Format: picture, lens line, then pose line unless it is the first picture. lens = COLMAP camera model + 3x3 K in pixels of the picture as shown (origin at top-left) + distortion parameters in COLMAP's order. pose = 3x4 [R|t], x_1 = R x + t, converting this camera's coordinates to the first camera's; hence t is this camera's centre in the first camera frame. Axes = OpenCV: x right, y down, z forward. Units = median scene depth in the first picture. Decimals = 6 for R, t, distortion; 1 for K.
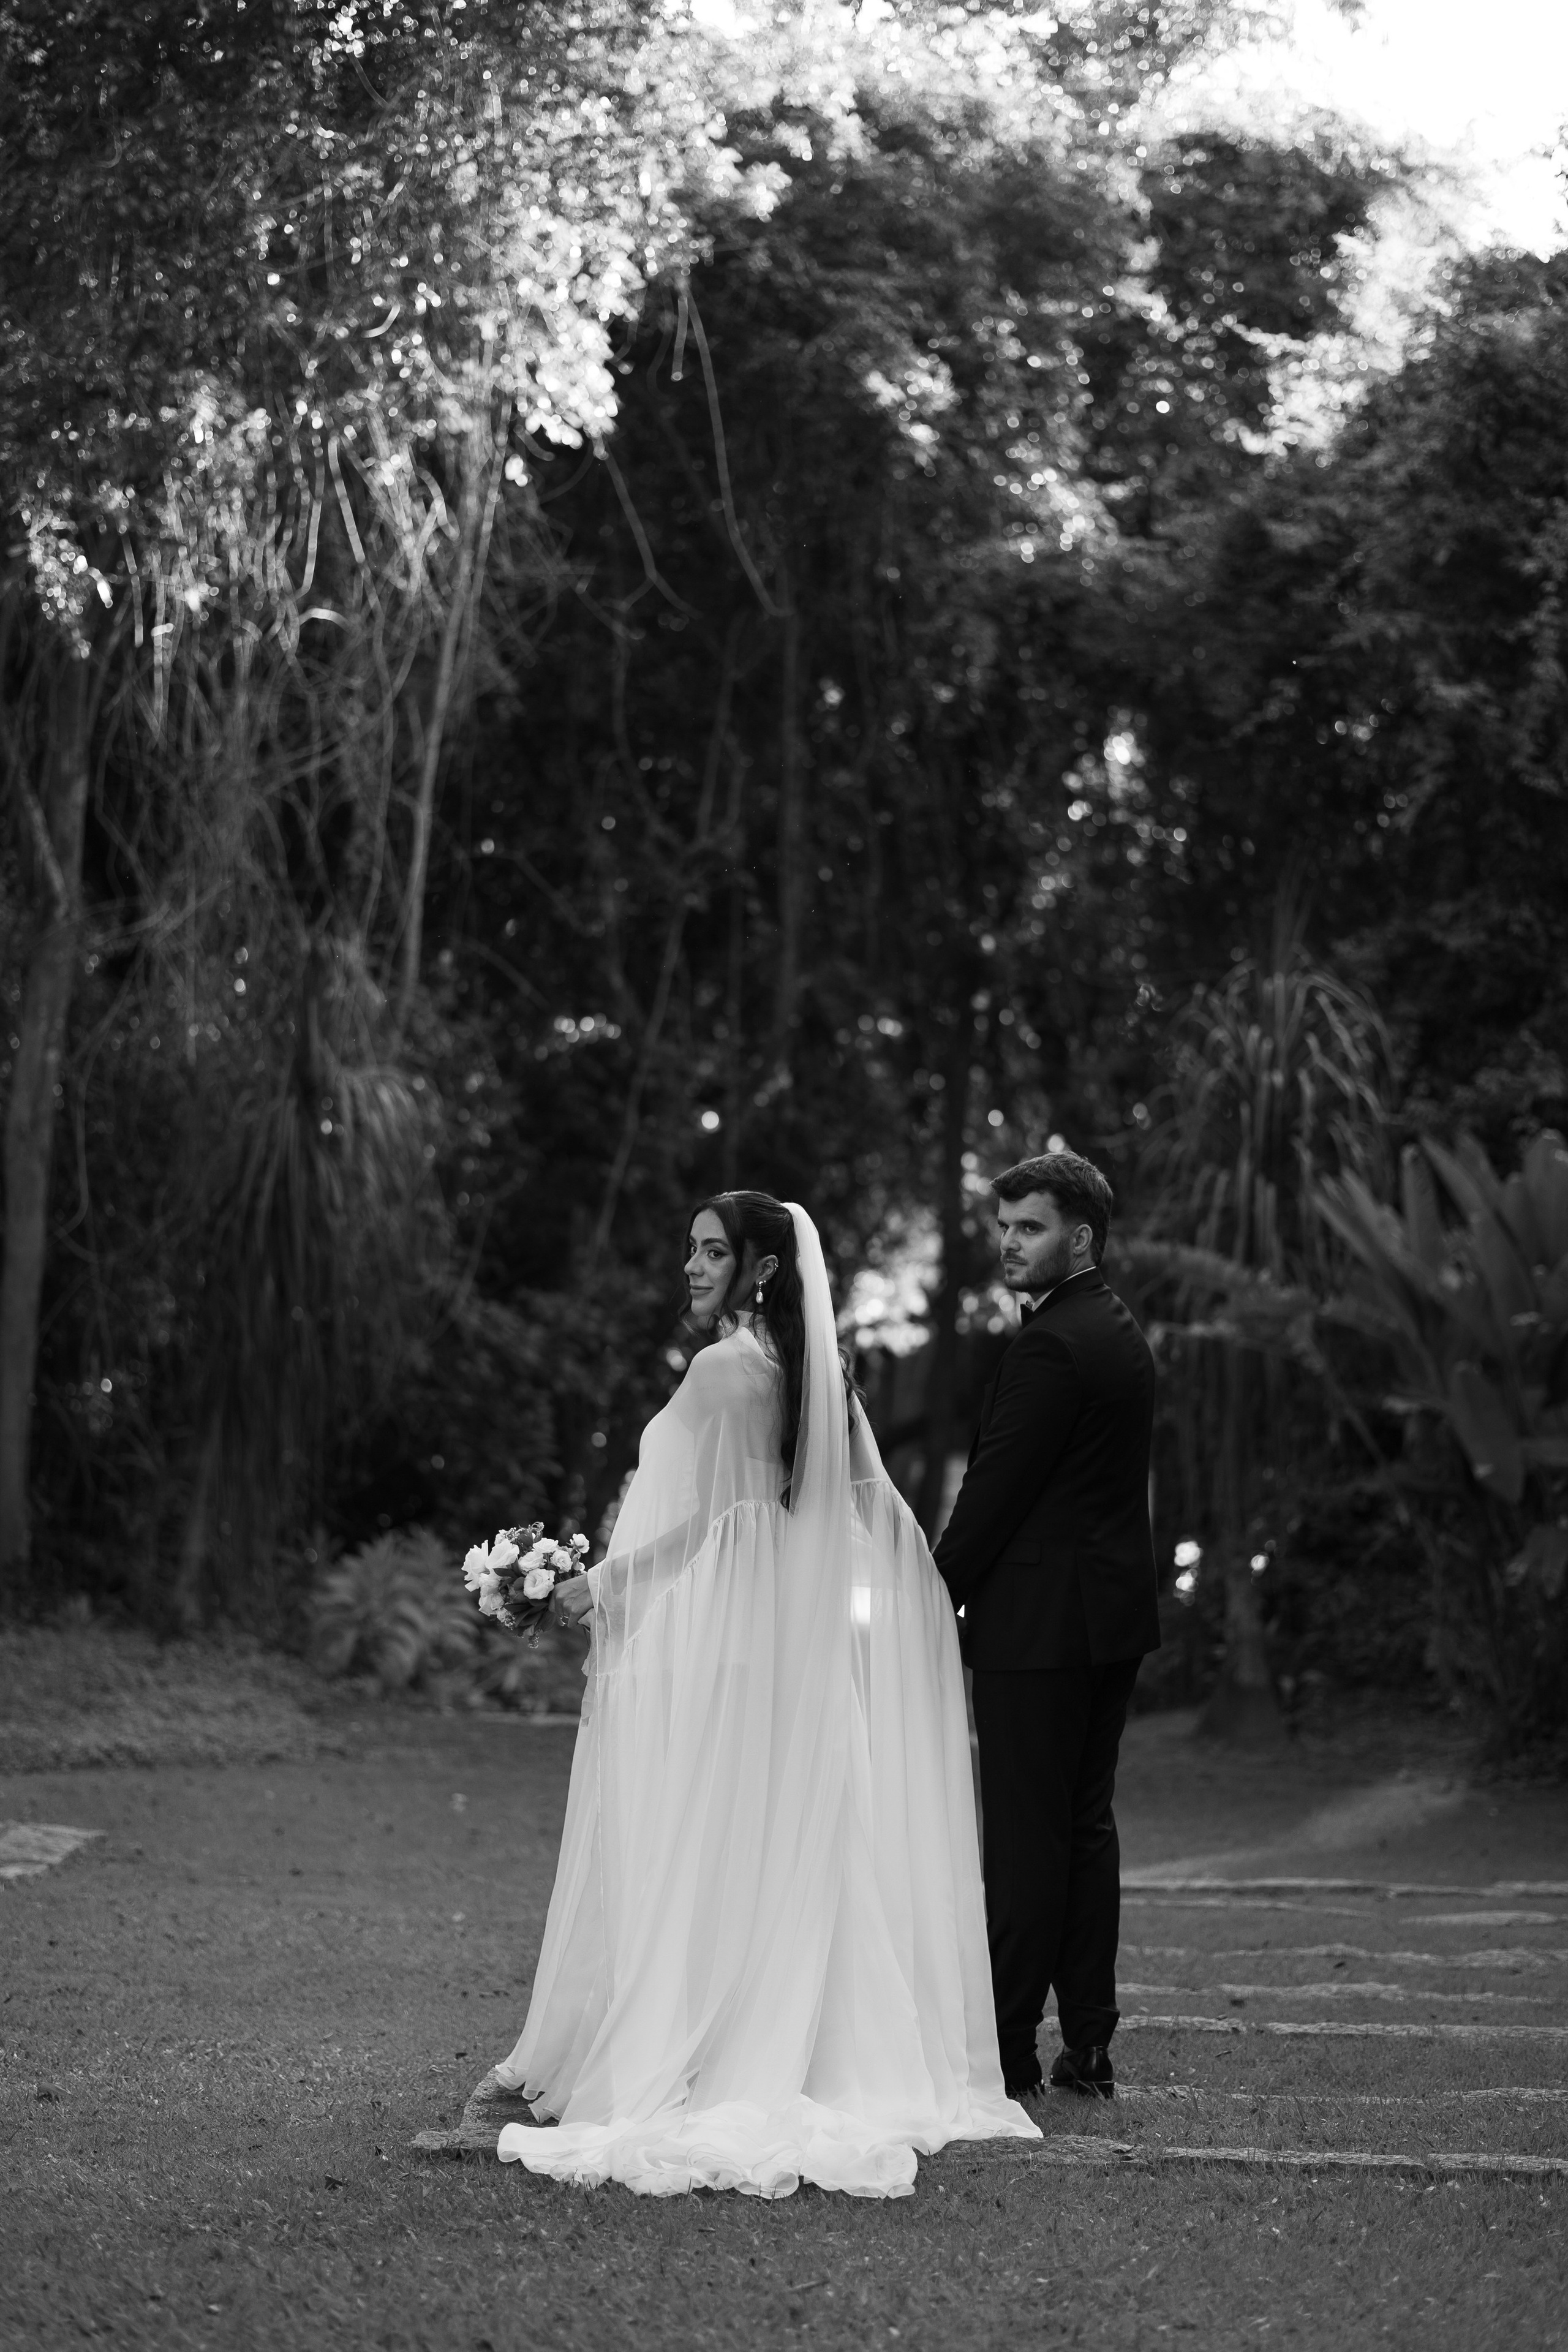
lens RADIAL K [[5582.4, 0, 784.0], [0, 5582.4, 1176.0], [0, 0, 1]] dist [0.094381, -0.779579]
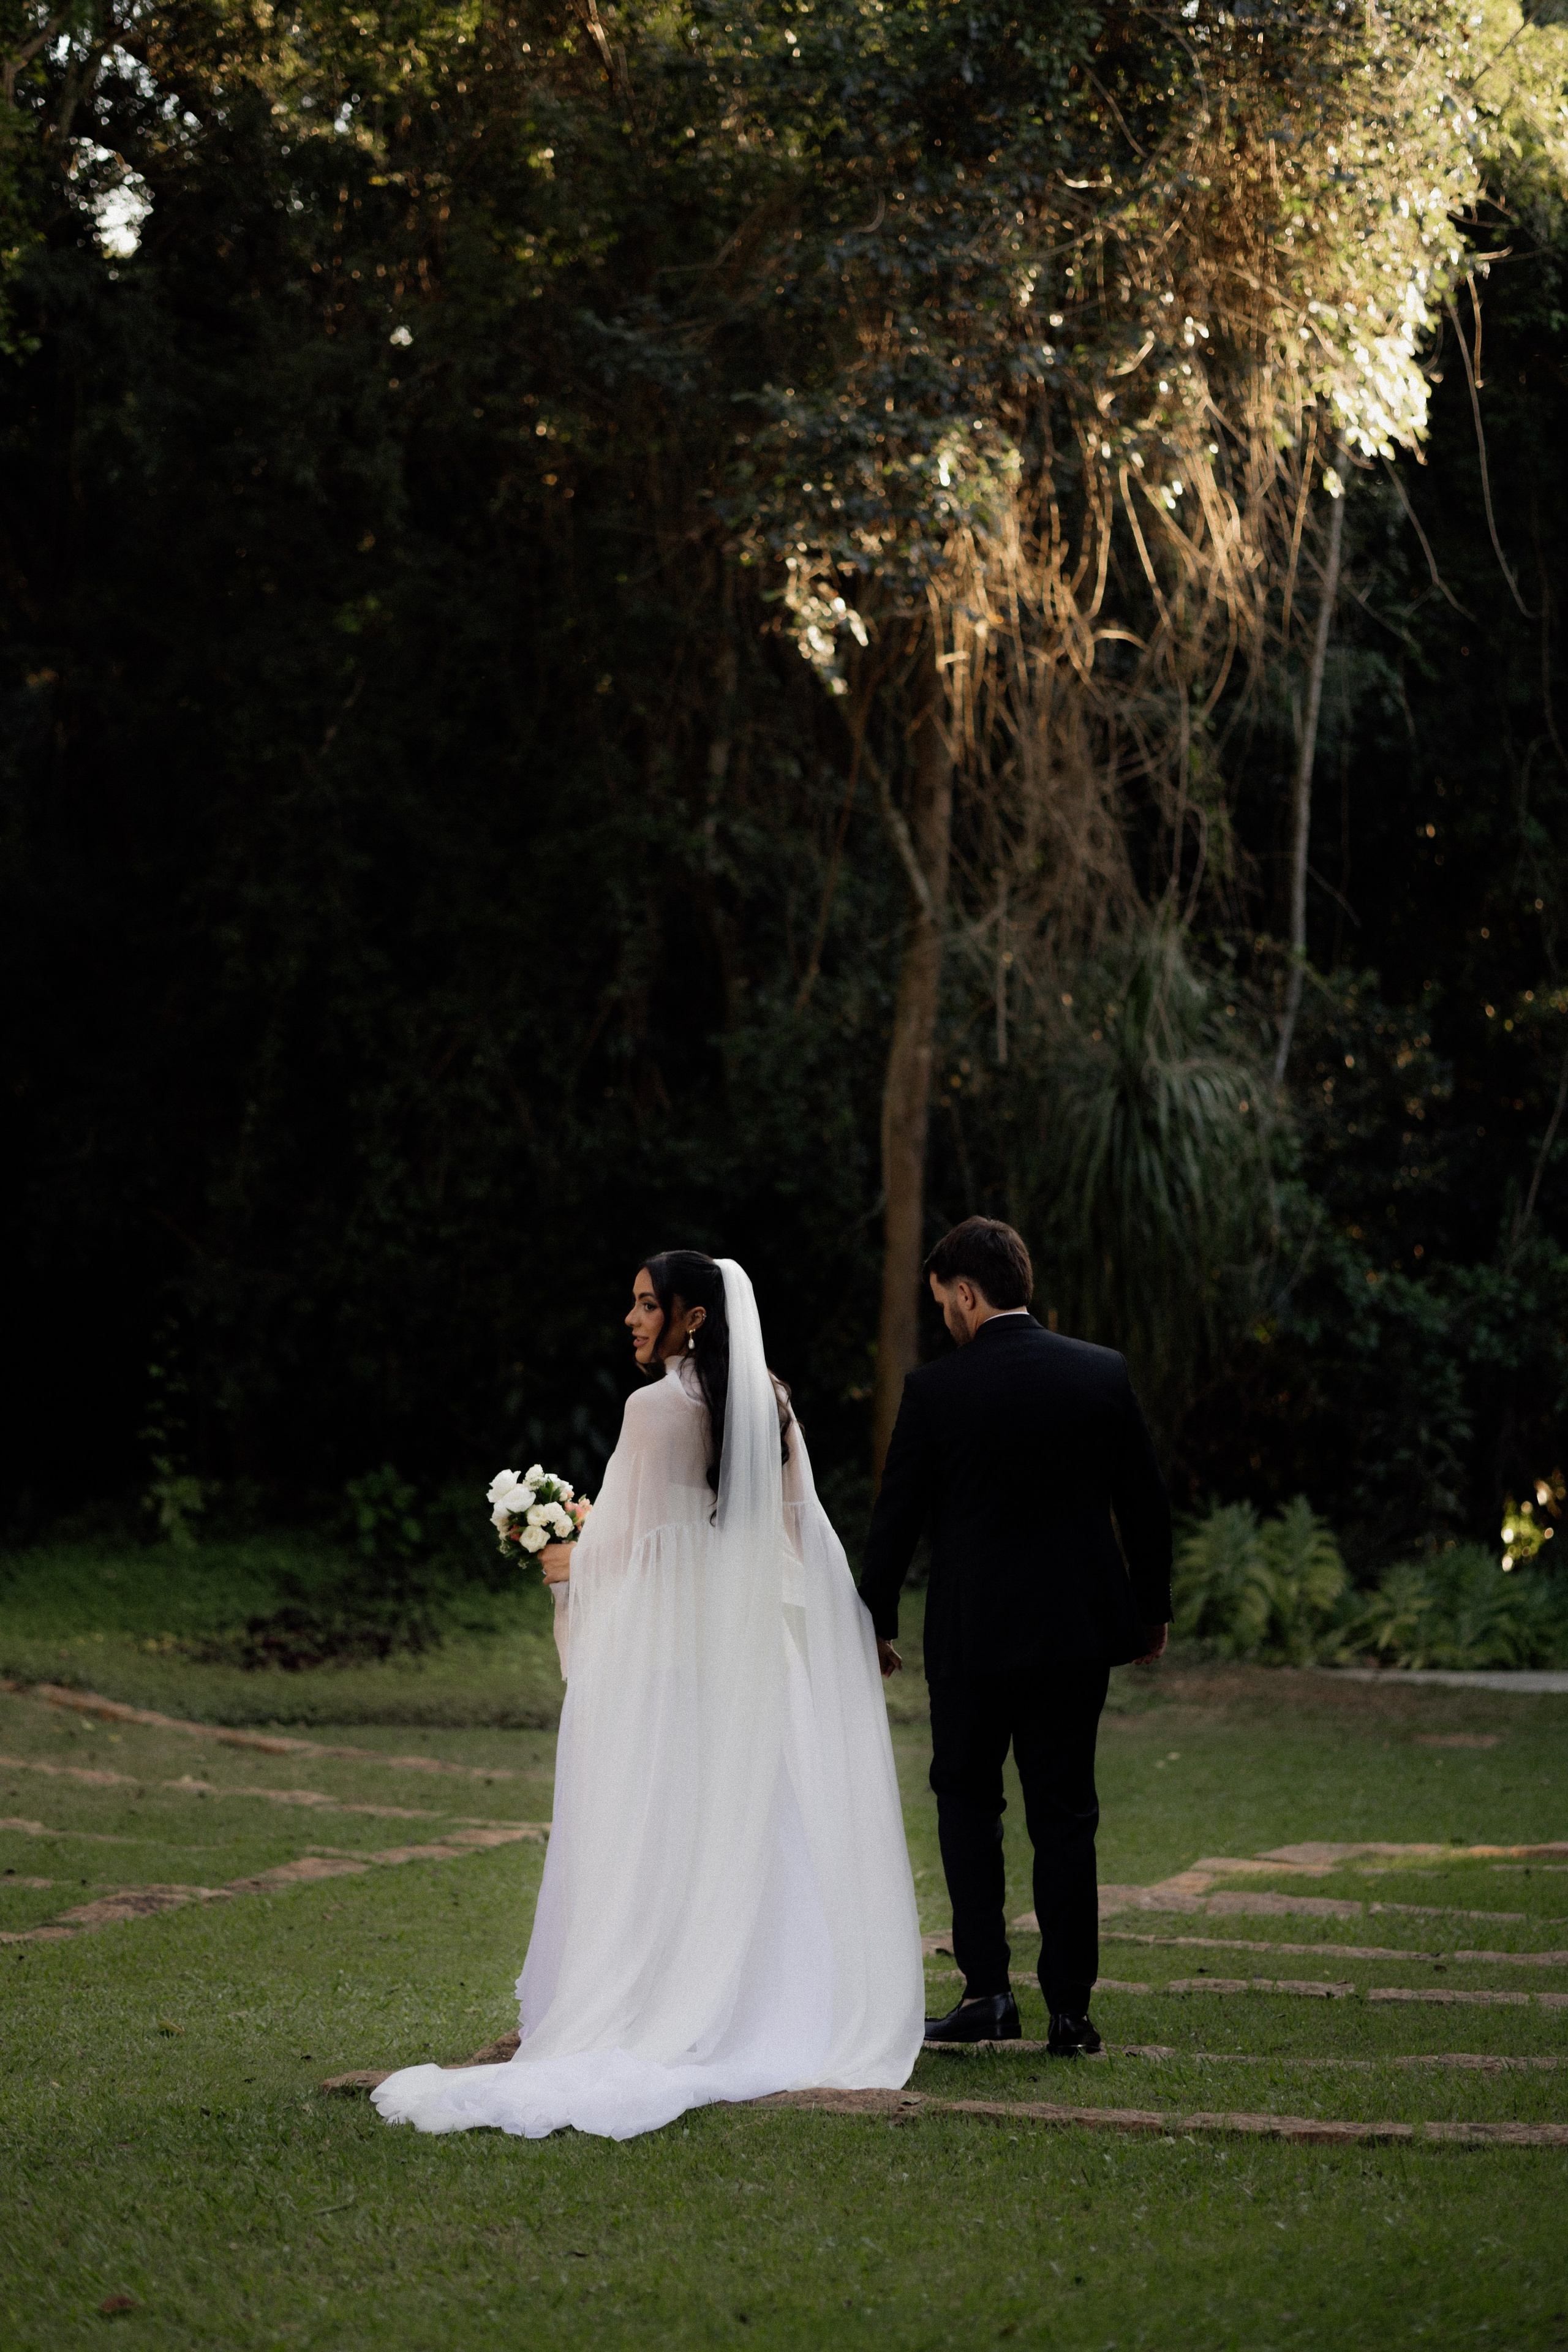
lens RADIAL K [[5582.4, 0, 784.0], [0, 5582.4, 1176.0], [0, 0, 1]] dist [0.094381, -0.779579]
pose [[0.965386, -0.018043, -0.260202, 0.131777], [0.021358, 0.999723, 0.009920, -0.009924], [0.259951, -0.015134, 0.965503, -0.038747]]
